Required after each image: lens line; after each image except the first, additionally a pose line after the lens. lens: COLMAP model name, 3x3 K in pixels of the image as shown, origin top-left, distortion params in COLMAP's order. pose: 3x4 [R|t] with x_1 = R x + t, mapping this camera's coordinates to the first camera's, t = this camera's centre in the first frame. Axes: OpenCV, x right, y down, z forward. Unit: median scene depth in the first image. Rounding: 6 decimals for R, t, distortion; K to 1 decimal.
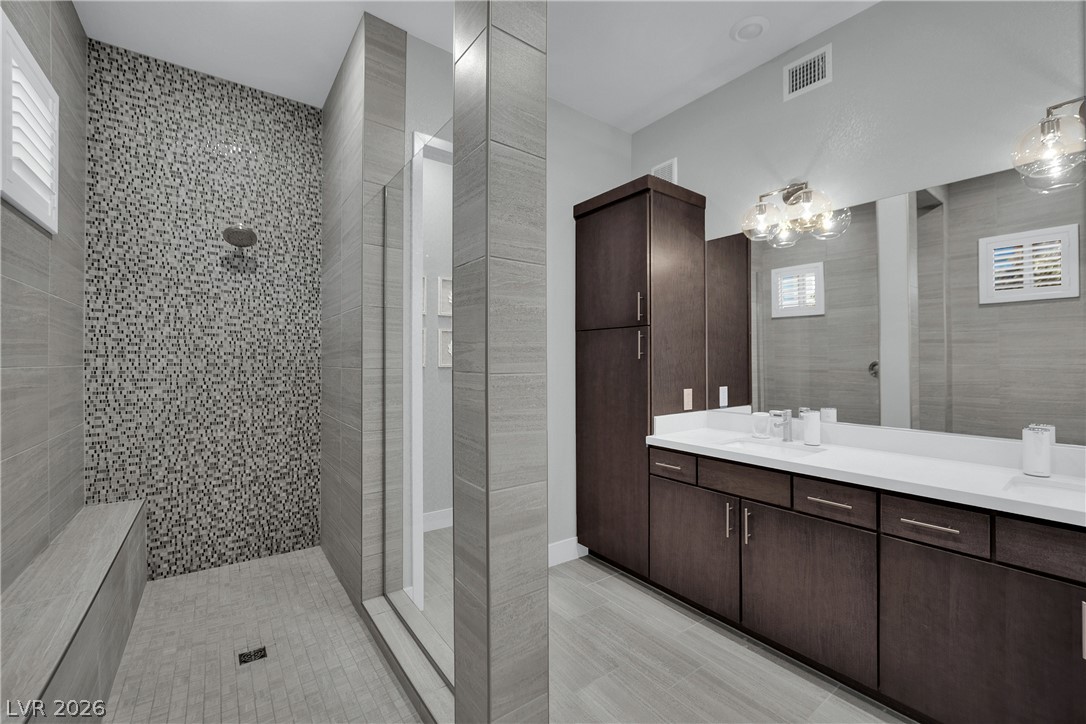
lens RADIAL K [[446.4, 0, 537.4], [0, 446.4, 362.3], [0, 0, 1]] dist [-0.020397, 0.001097]
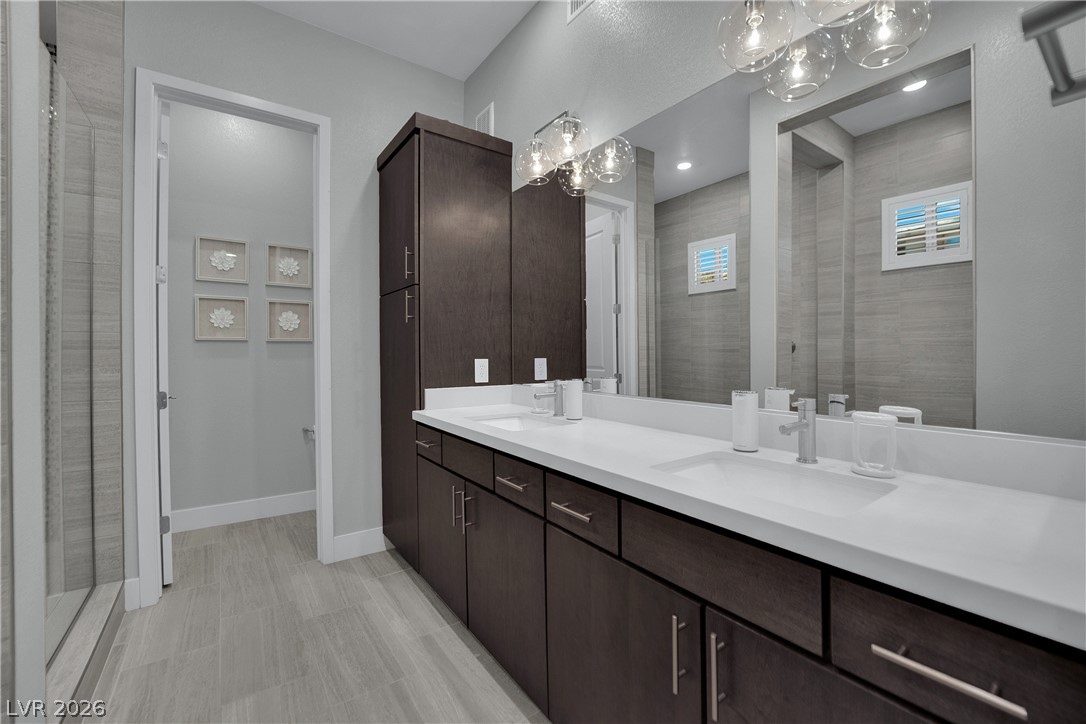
lens RADIAL K [[446.4, 0, 547.9], [0, 446.4, 356.8], [0, 0, 1]] dist [-0.020397, 0.001097]
pose [[0.999885, -0.003335, -0.014798, 0.446050], [0.003357, 0.999993, 0.001468, 0.050517], [0.014793, -0.001517, 0.999889, 0.109788]]
